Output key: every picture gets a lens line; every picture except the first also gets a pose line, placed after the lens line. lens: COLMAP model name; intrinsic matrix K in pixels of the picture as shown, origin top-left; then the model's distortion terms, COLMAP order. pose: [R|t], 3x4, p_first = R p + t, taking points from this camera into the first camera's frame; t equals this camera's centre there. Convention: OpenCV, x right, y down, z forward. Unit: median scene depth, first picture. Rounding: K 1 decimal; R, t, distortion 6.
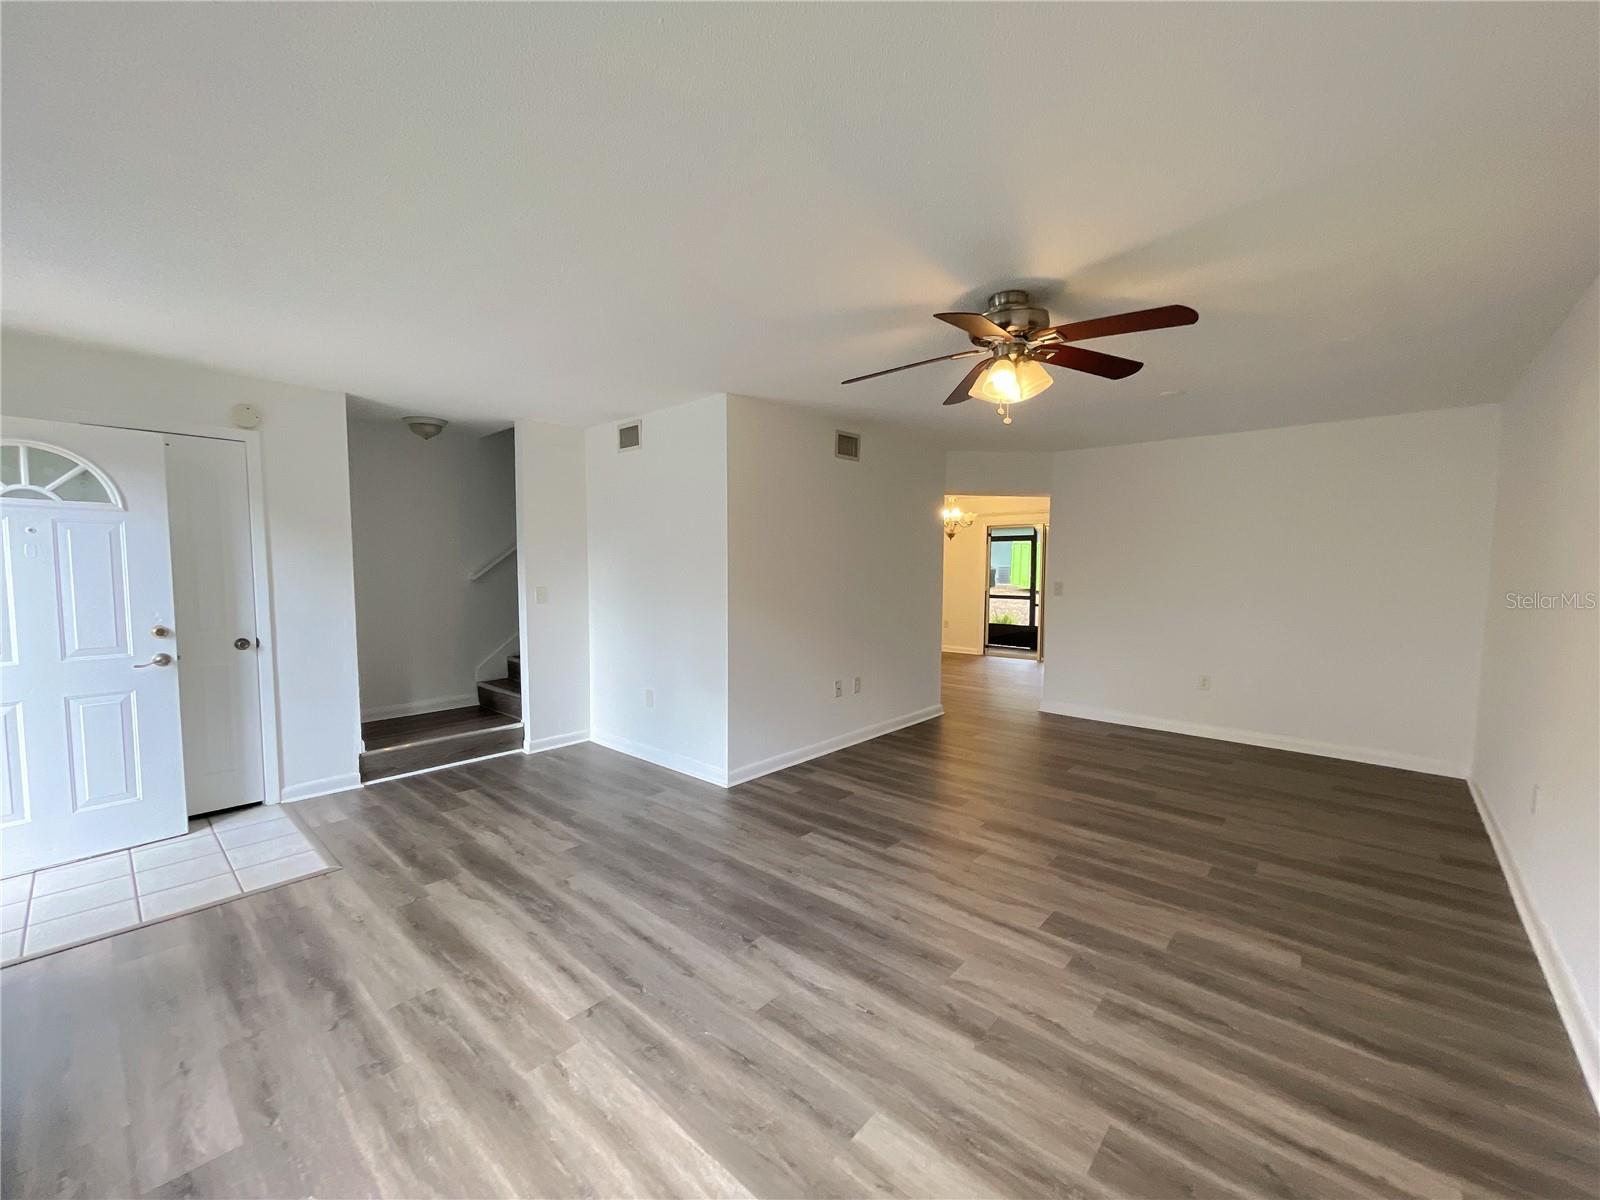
lens RADIAL K [[647.4, 0, 791.3], [0, 647.4, 610.3], [0, 0, 1]] dist [-0.002003, 0.000886]
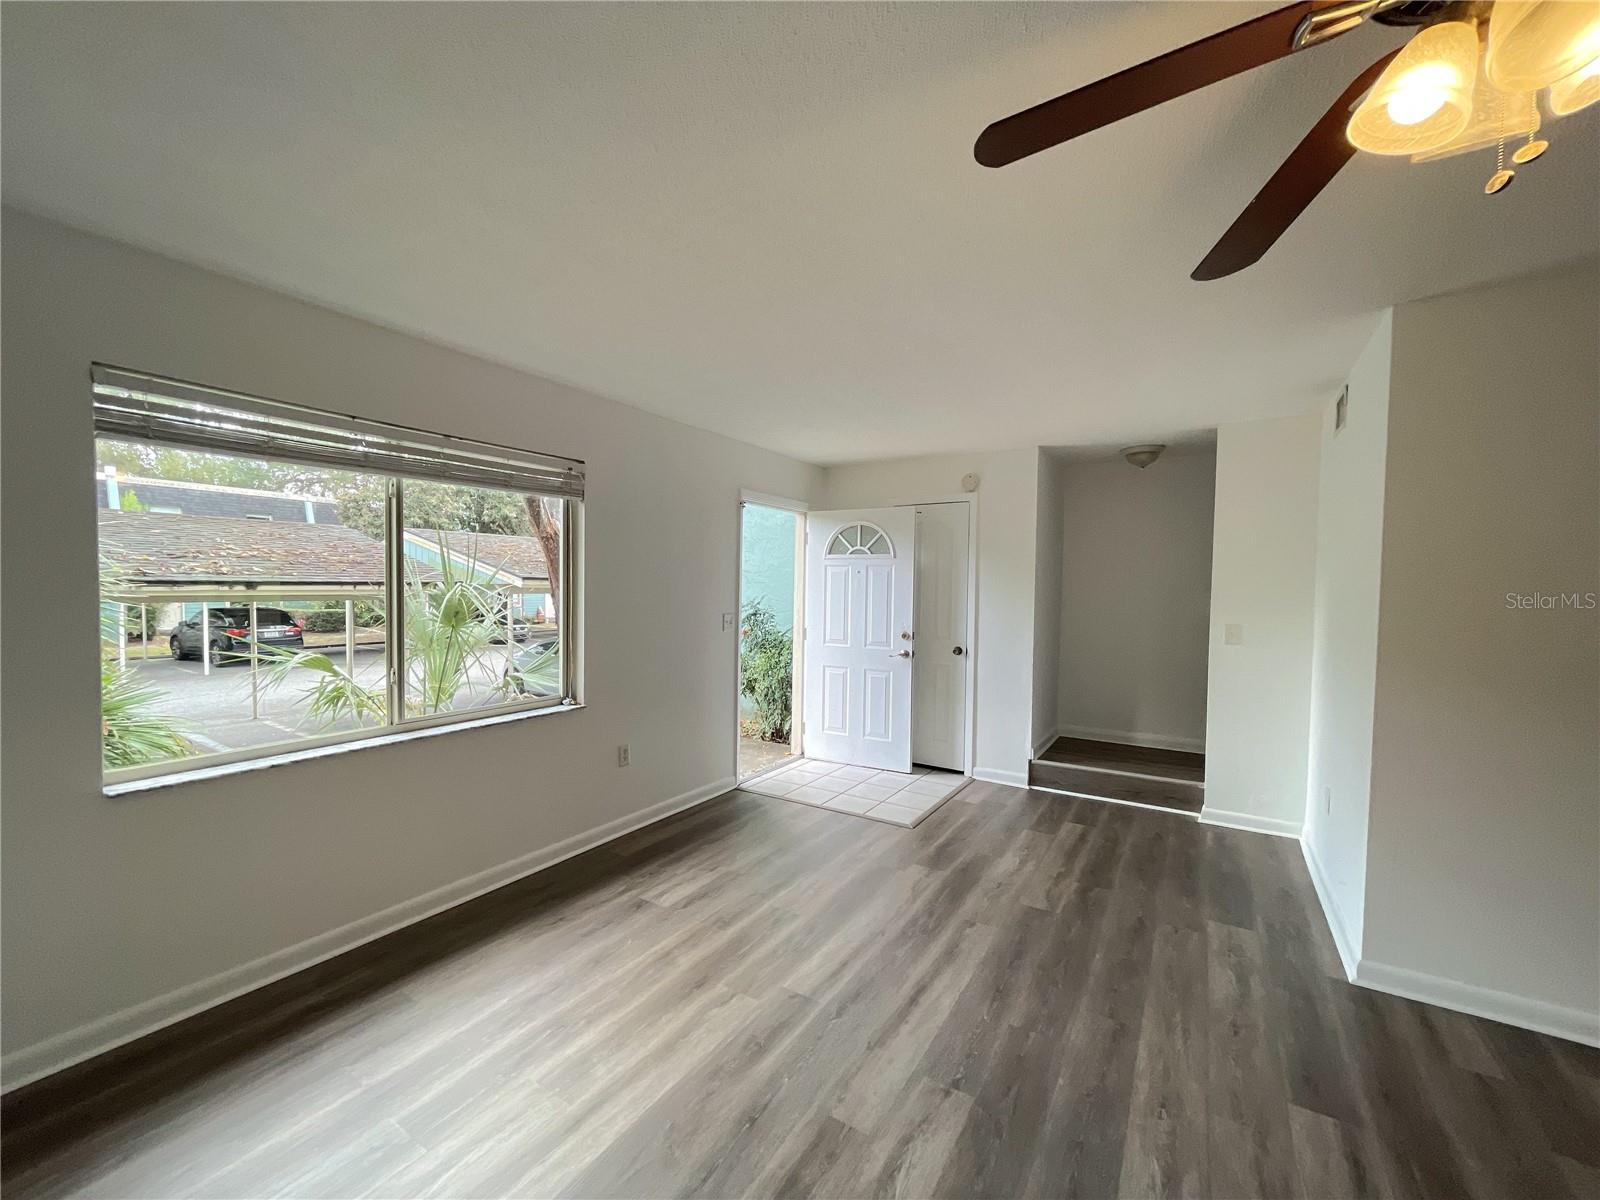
lens RADIAL K [[647.4, 0, 791.3], [0, 647.4, 610.3], [0, 0, 1]] dist [-0.002003, 0.000886]
pose [[0.160263, 0.038037, -0.986341, 0.583321], [-0.082674, 0.996263, 0.024986, -0.051253], [0.983606, 0.077540, 0.162809, 0.582783]]
